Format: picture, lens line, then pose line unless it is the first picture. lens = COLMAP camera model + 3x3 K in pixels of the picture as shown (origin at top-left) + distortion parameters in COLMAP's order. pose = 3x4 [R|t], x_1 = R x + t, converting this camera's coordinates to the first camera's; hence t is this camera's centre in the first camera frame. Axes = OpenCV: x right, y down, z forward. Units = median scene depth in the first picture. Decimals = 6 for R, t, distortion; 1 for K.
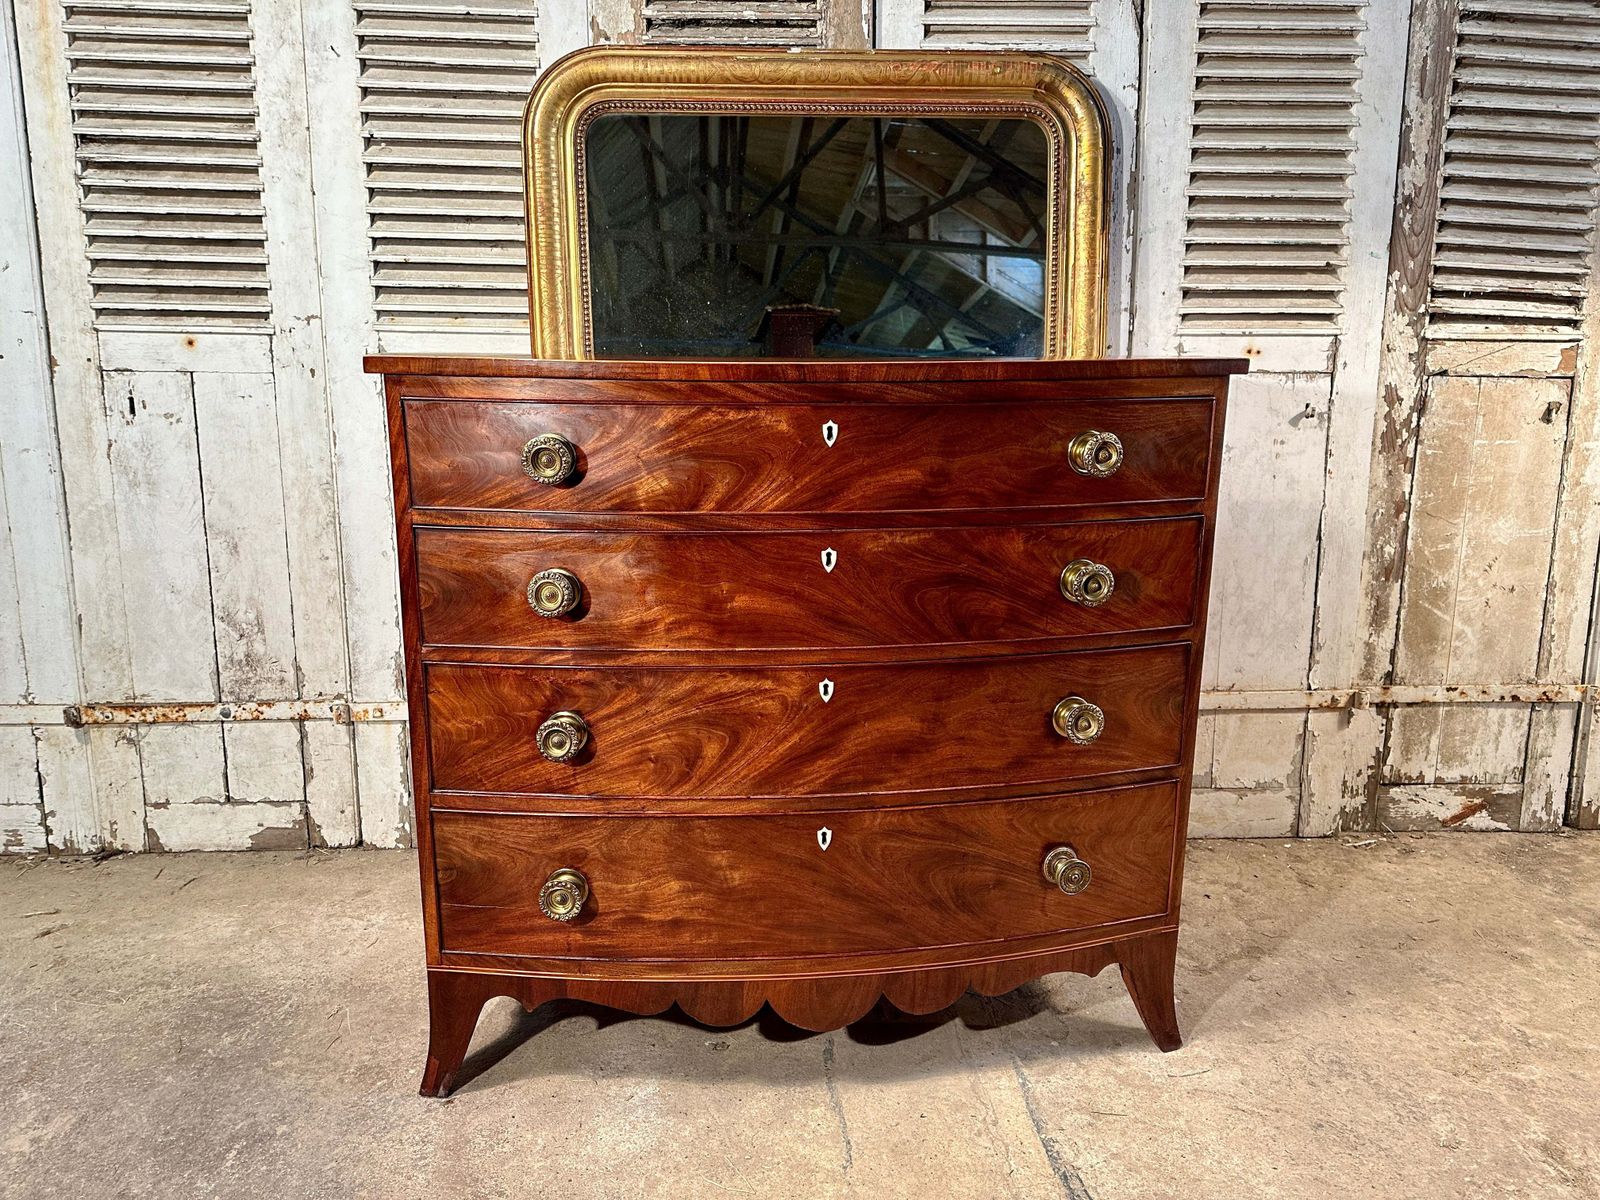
lens RADIAL K [[1114.7, 0, 795.2], [0, 1114.7, 607.2], [0, 0, 1]] dist [0.037196, -0.042725]
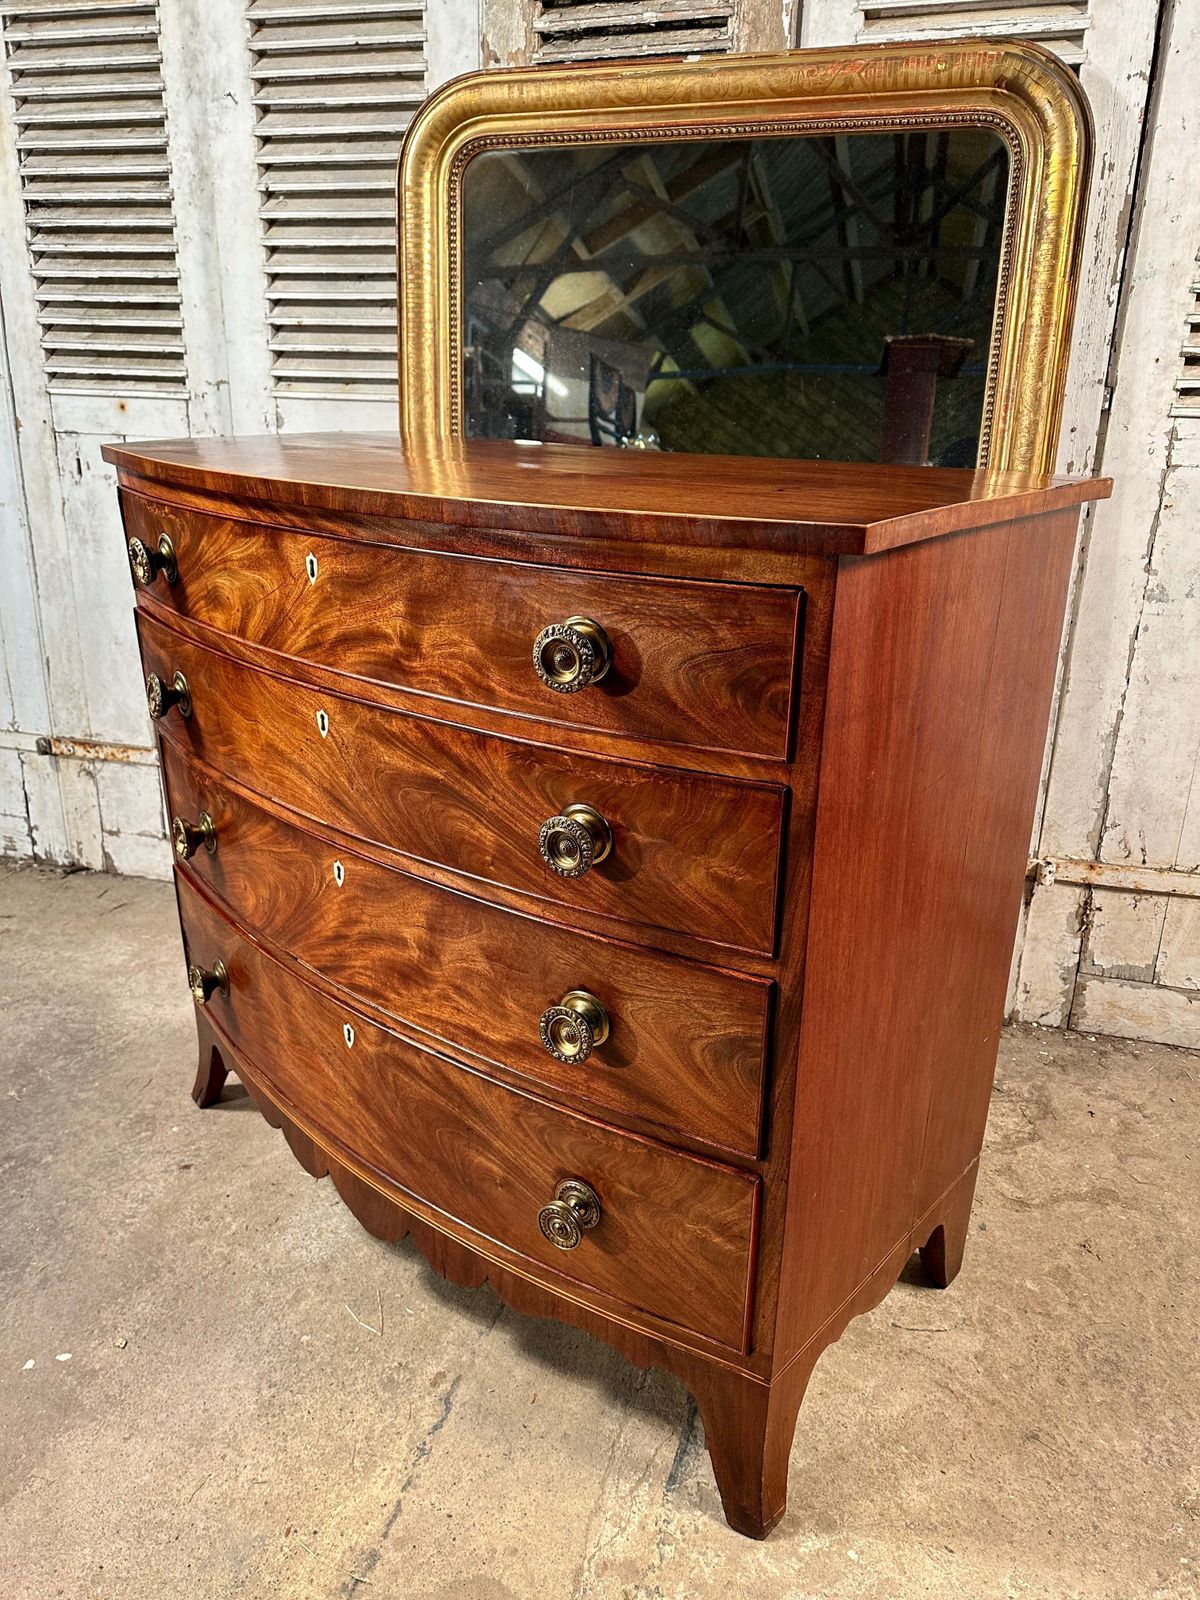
lens RADIAL K [[1114.7, 0, 607.9], [0, 1114.7, 799.0], [0, 0, 1]] dist [0.037196, -0.042725]
pose [[0.942431, 0.126060, -0.309729, 0.271657], [-0.082415, 0.985213, 0.150213, -0.073942], [0.324084, -0.116039, 0.938885, 0.129757]]
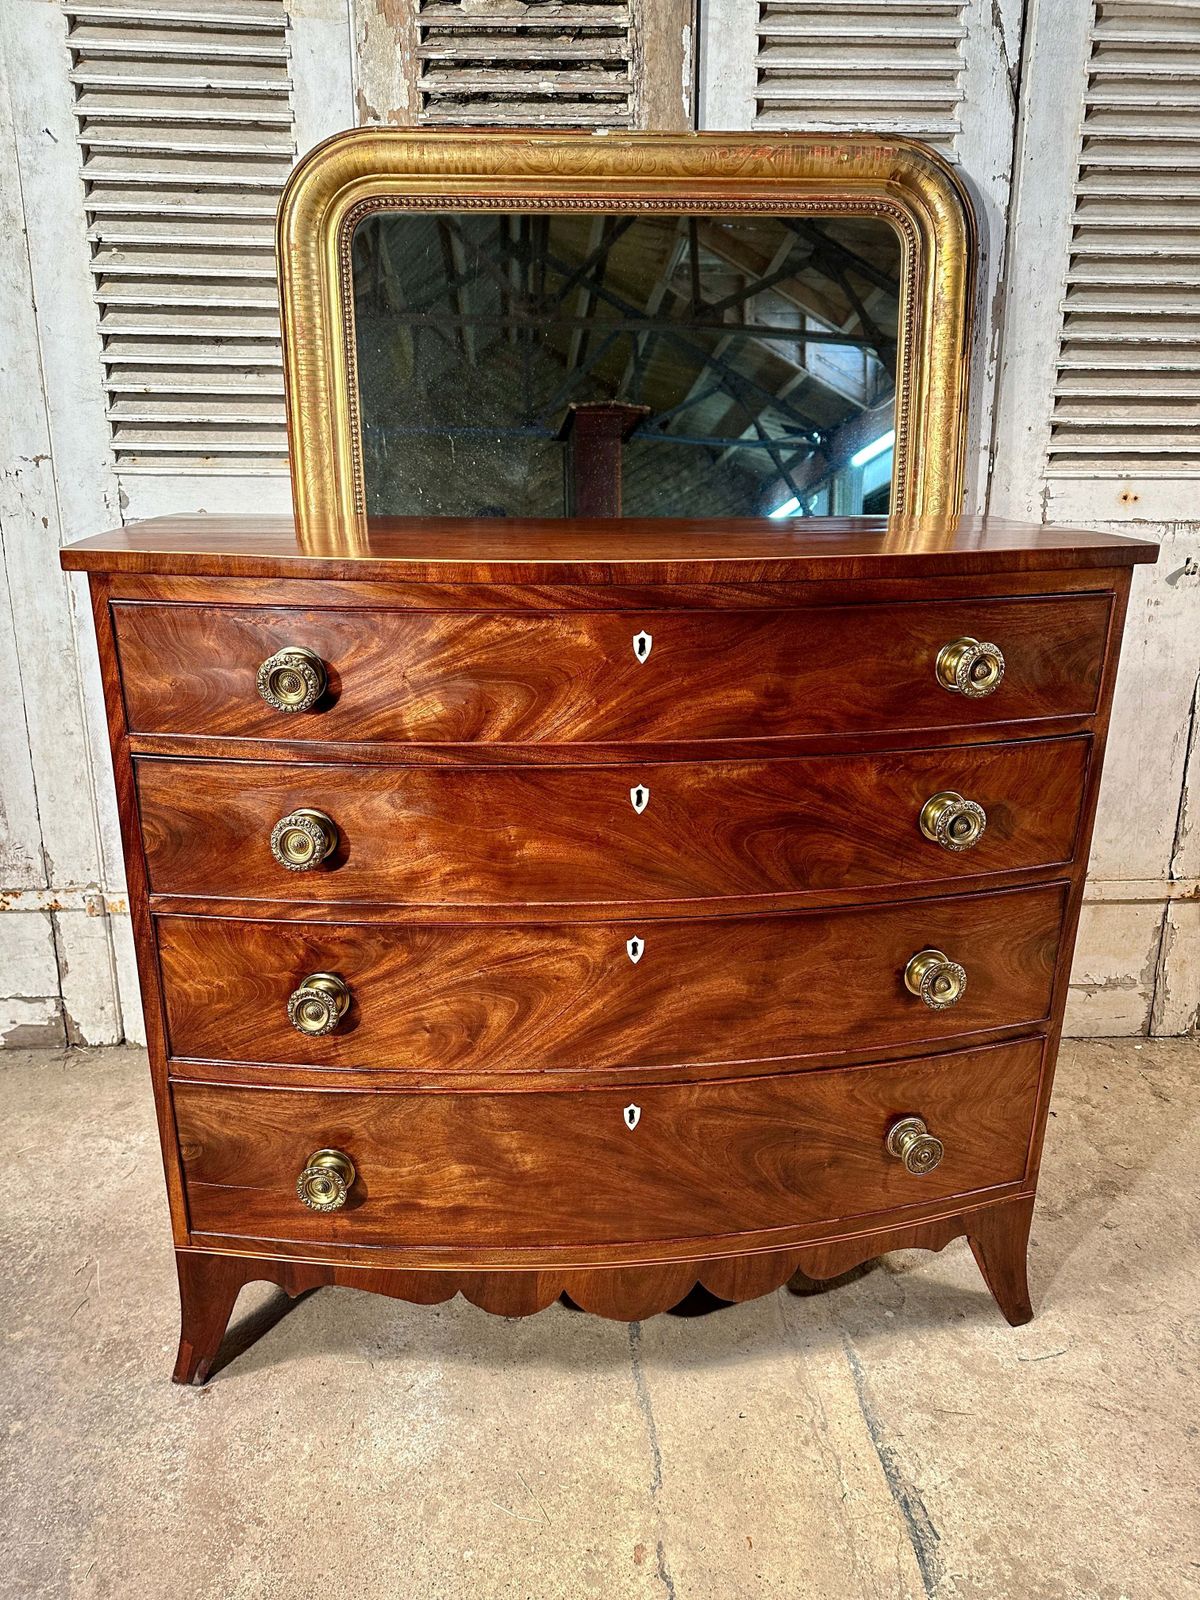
lens RADIAL K [[1114.7, 0, 594.2], [0, 1114.7, 805.1], [0, 0, 1]] dist [0.037196, -0.042725]
pose [[0.999975, 0.003558, -0.006093, 0.001276], [-0.002976, 0.995662, 0.092999, -0.078068], [0.006398, -0.092978, 0.995648, 0.125210]]
